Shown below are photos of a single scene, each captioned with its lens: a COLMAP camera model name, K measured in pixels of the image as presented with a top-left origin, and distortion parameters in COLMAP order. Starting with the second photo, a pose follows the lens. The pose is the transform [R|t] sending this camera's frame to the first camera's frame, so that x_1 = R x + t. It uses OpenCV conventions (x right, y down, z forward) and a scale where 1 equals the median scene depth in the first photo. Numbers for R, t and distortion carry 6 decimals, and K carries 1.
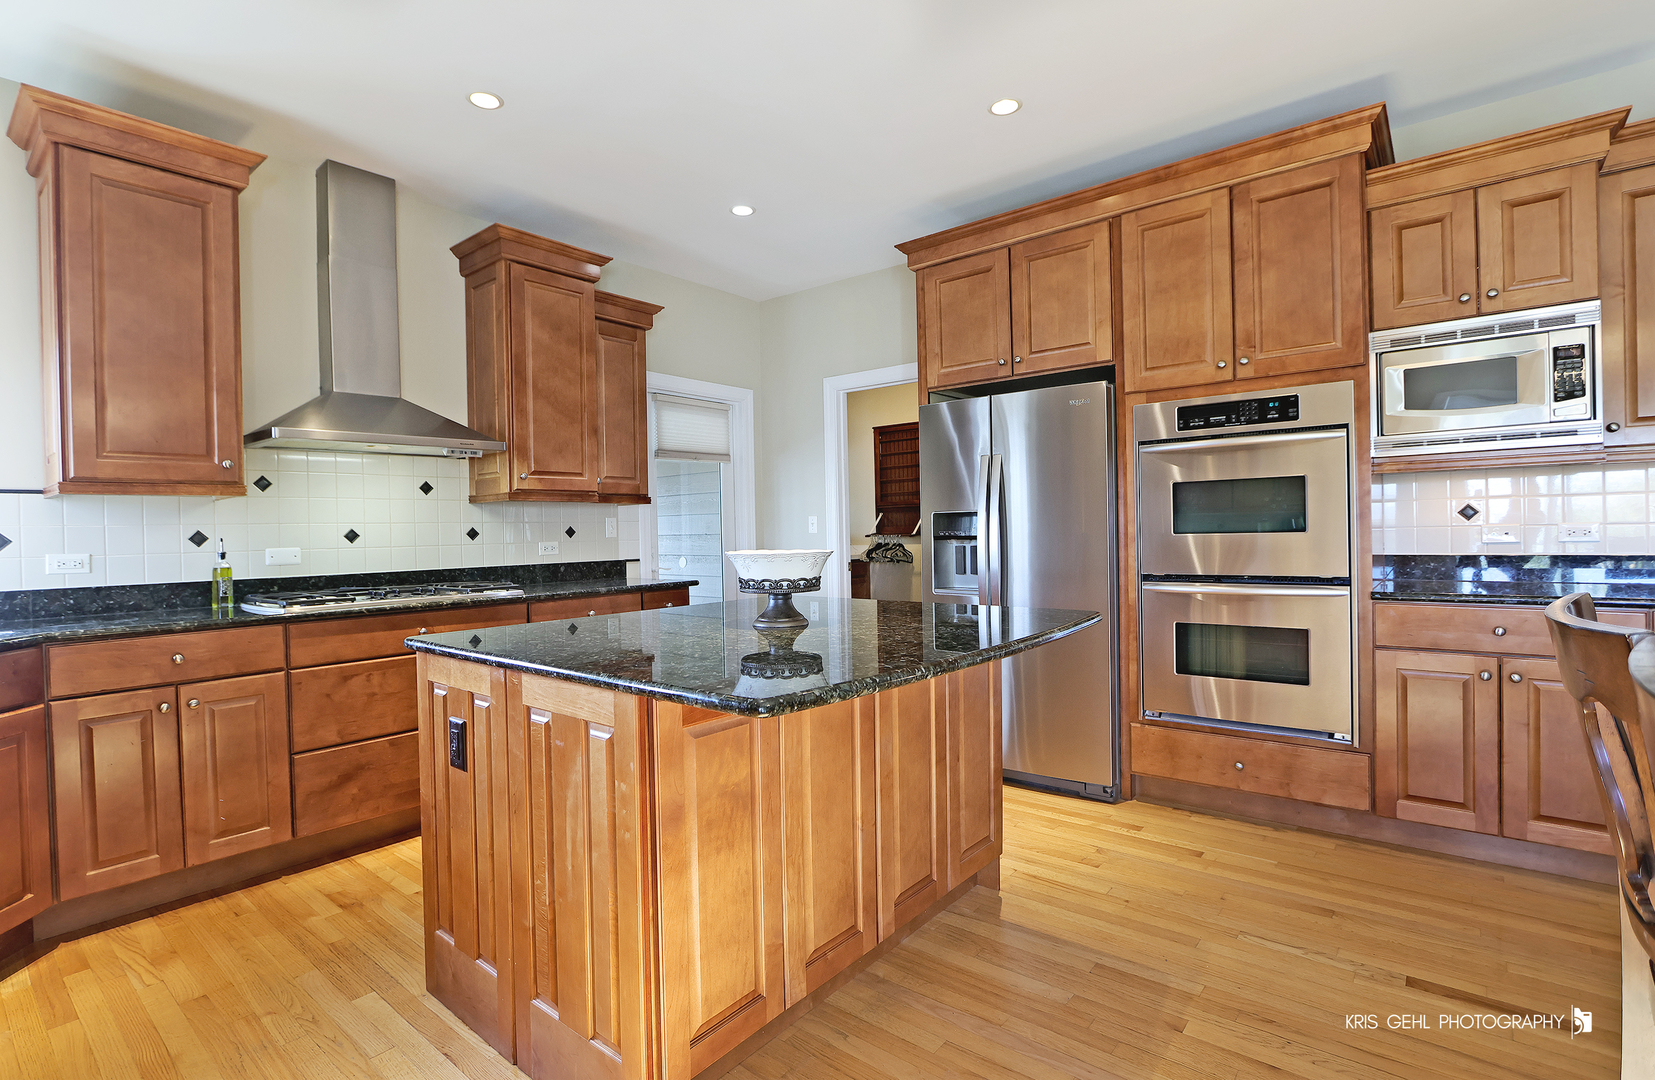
lens RADIAL K [[779.3, 0, 820.4], [0, 779.3, 535.2], [0, 0, 1]] dist [-0.016277, -0.000084]
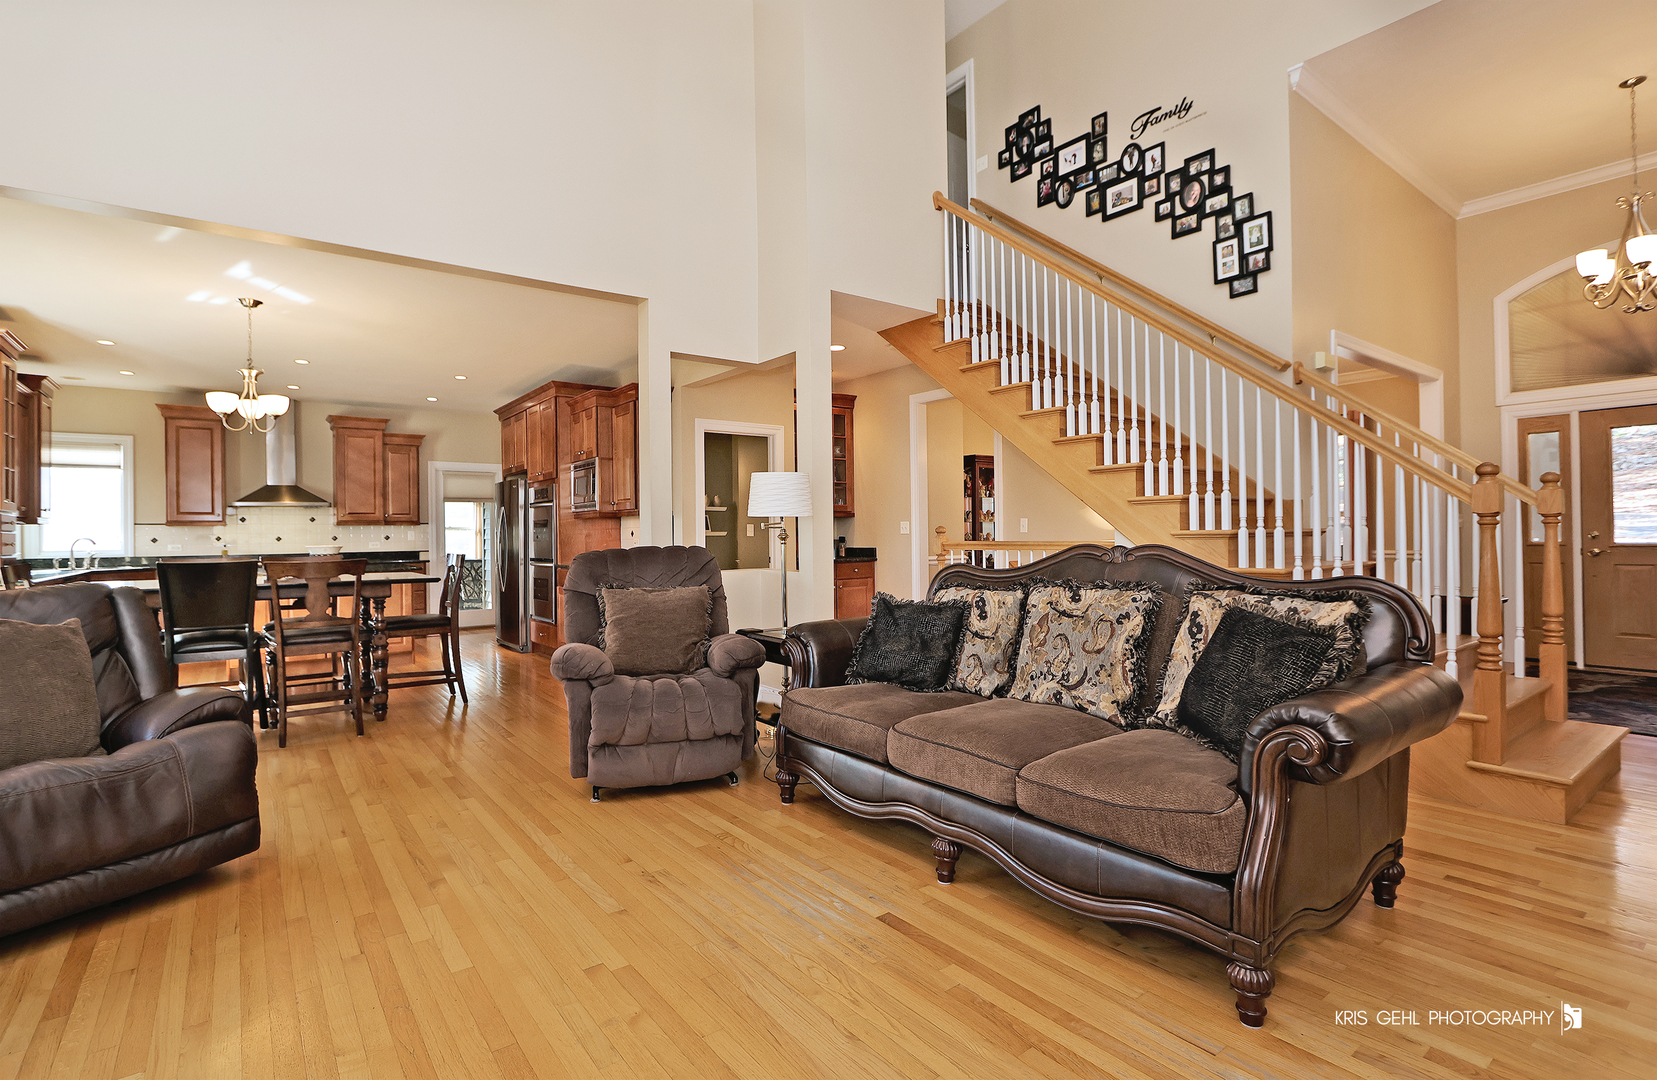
lens RADIAL K [[780.2, 0, 821.4], [0, 780.2, 535.2], [0, 0, 1]] dist [-0.016277, -0.000084]
pose [[0.973470, 0.007752, -0.228682, 1.852870], [-0.008316, 0.999964, -0.001502, -0.024415], [0.228662, 0.003364, 0.973500, -1.163177]]
